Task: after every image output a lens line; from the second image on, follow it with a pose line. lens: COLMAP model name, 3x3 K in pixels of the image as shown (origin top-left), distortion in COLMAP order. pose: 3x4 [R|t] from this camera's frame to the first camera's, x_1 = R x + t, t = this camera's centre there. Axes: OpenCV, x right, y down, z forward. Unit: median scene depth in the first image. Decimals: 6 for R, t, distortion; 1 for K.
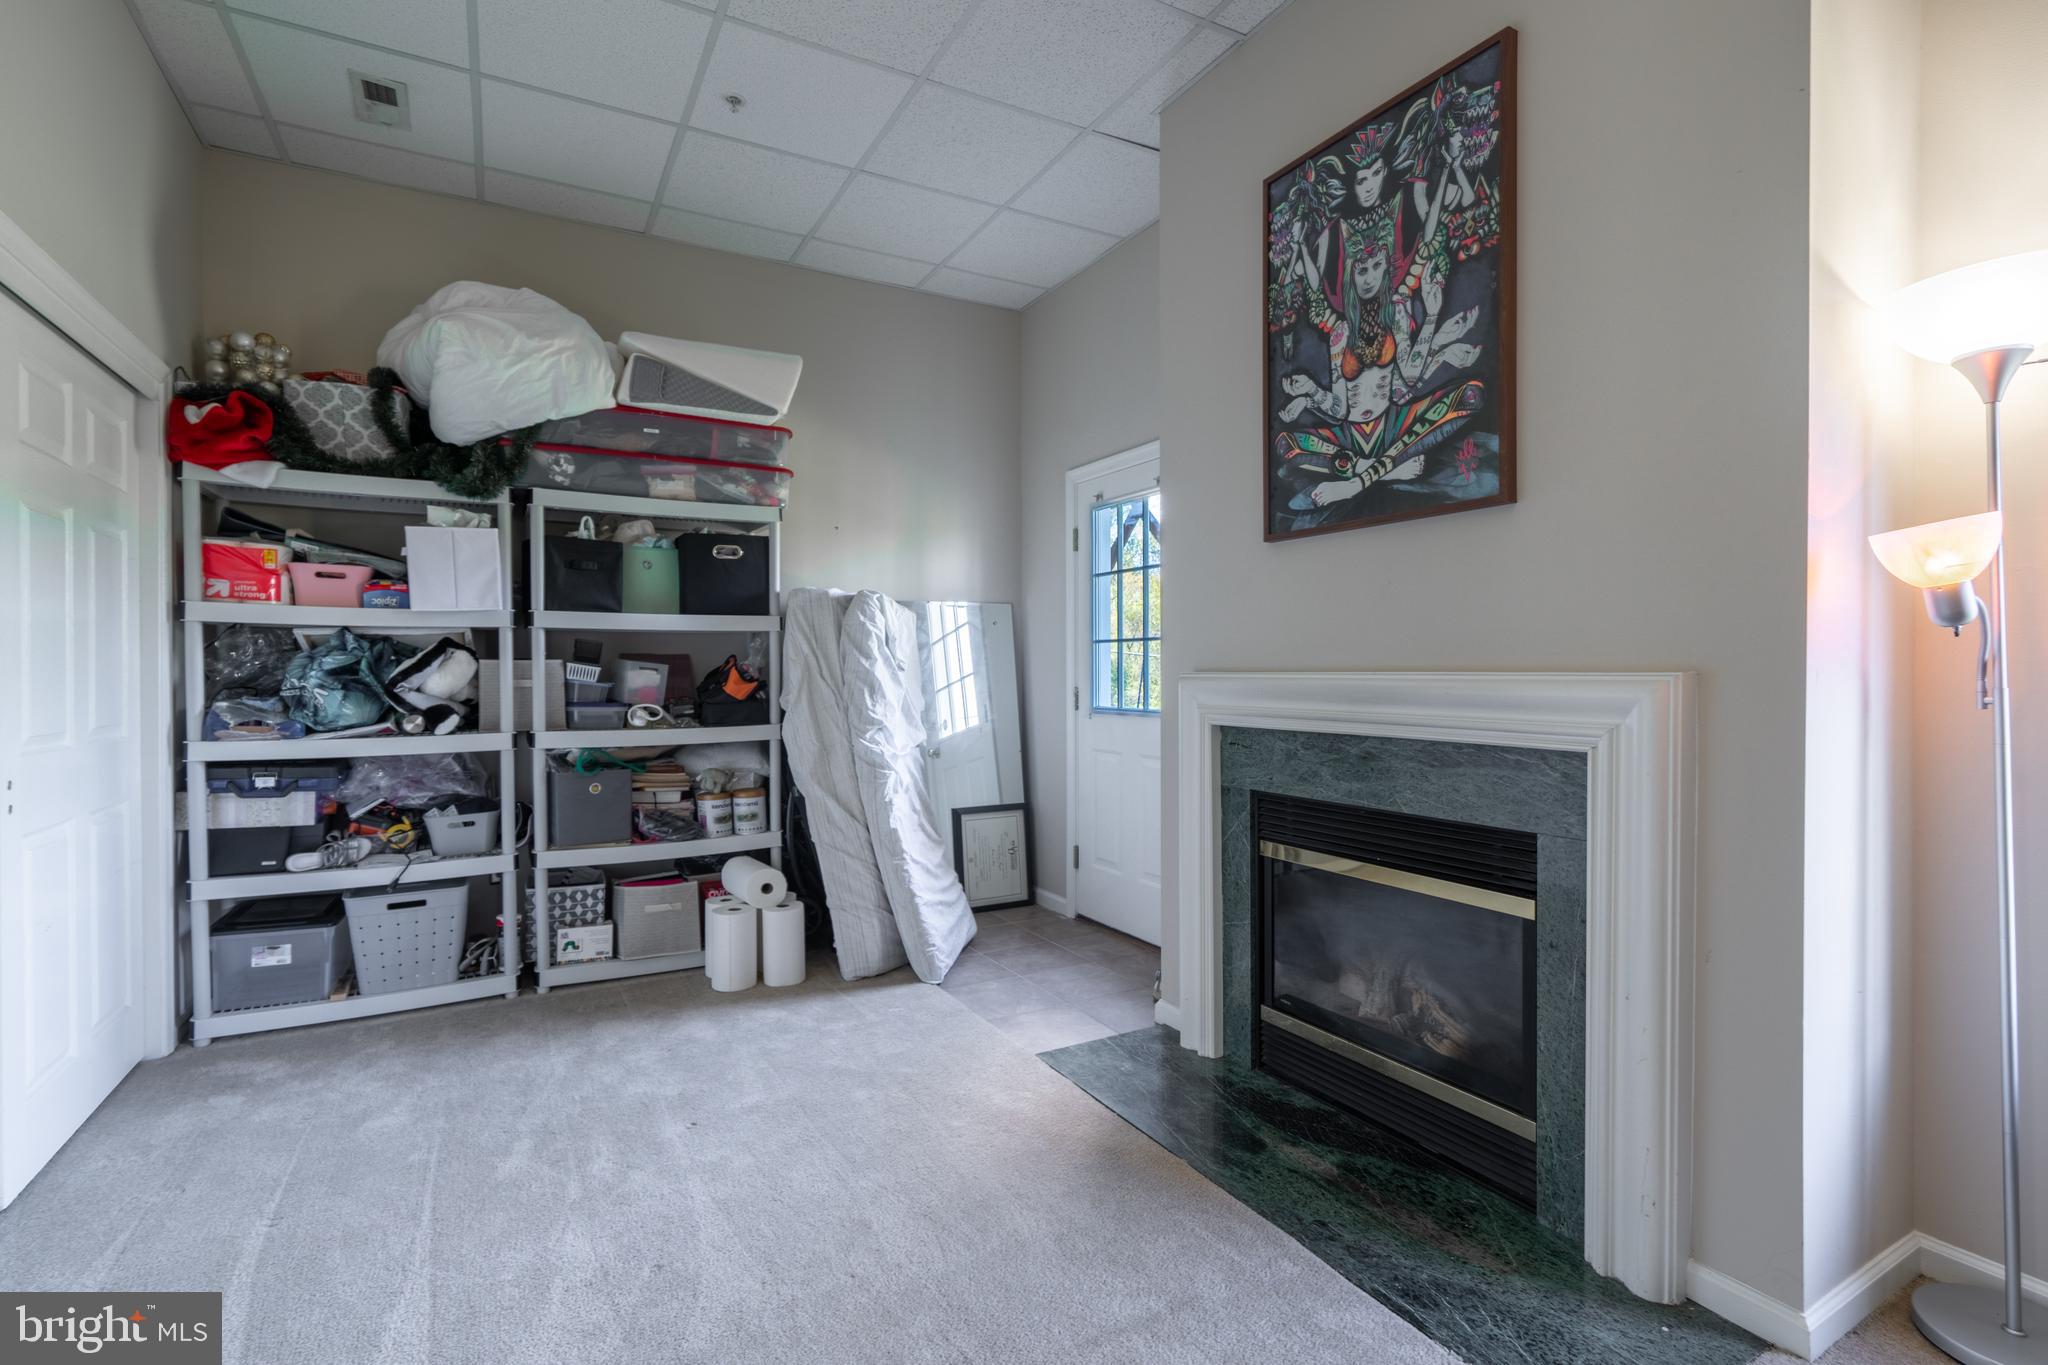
lens RADIAL K [[914.9, 0, 1012.1], [0, 914.9, 678.8], [0, 0, 1]] dist [-0.006201, 0.003812]
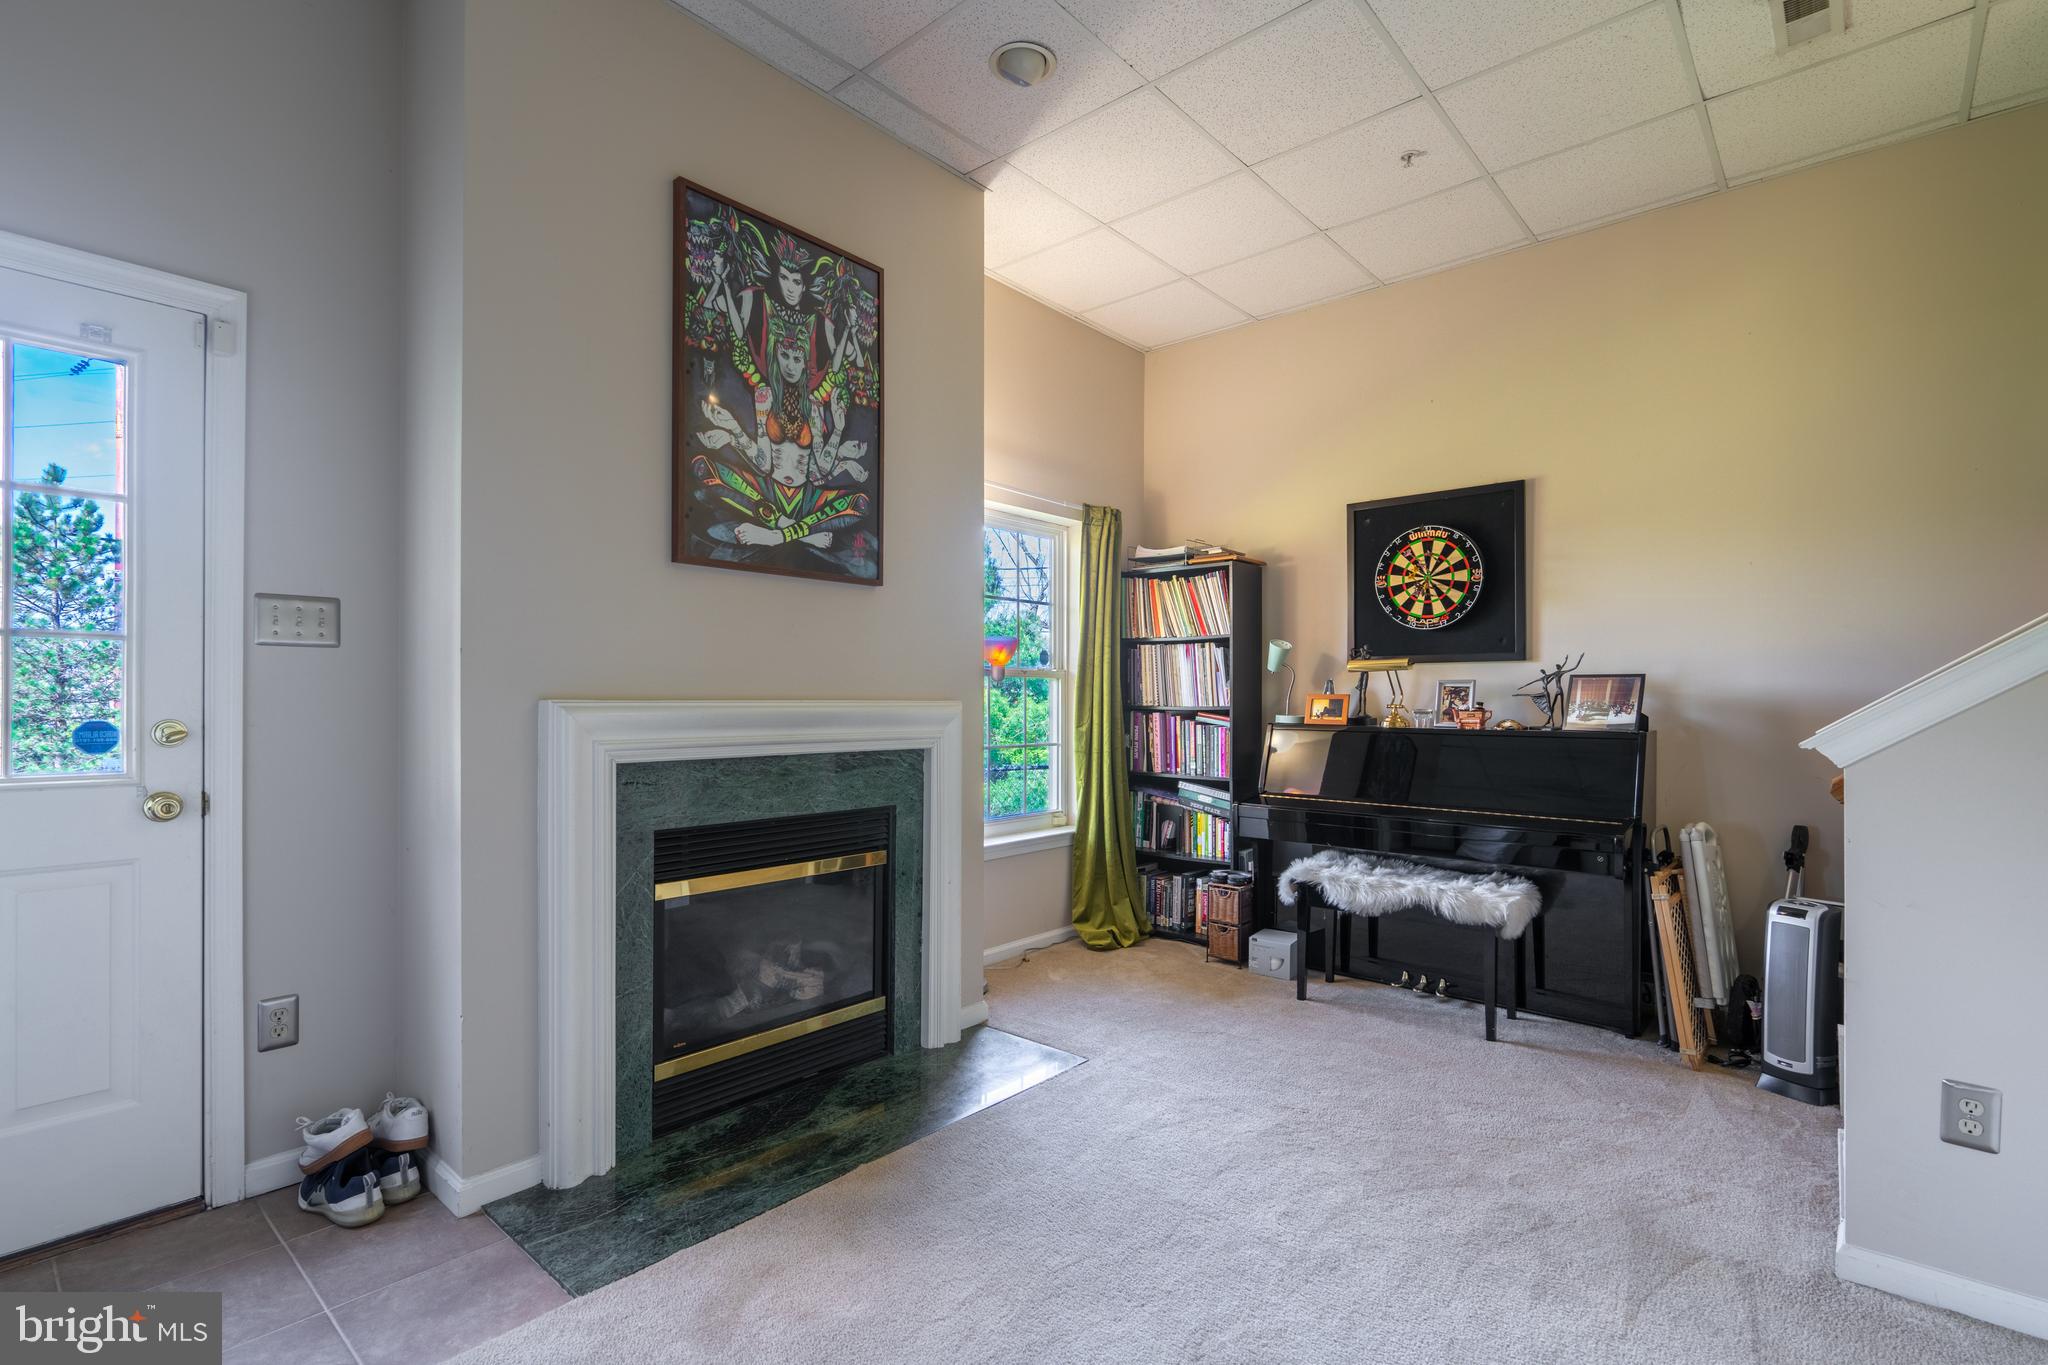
lens RADIAL K [[914.9, 0, 1012.1], [0, 914.9, 678.8], [0, 0, 1]] dist [-0.006201, 0.003812]
pose [[-0.308542, 0.011933, 0.951136, -0.813888], [-0.003246, 0.999902, -0.013598, -0.019709], [-0.951205, -0.007283, -0.308473, 1.090336]]
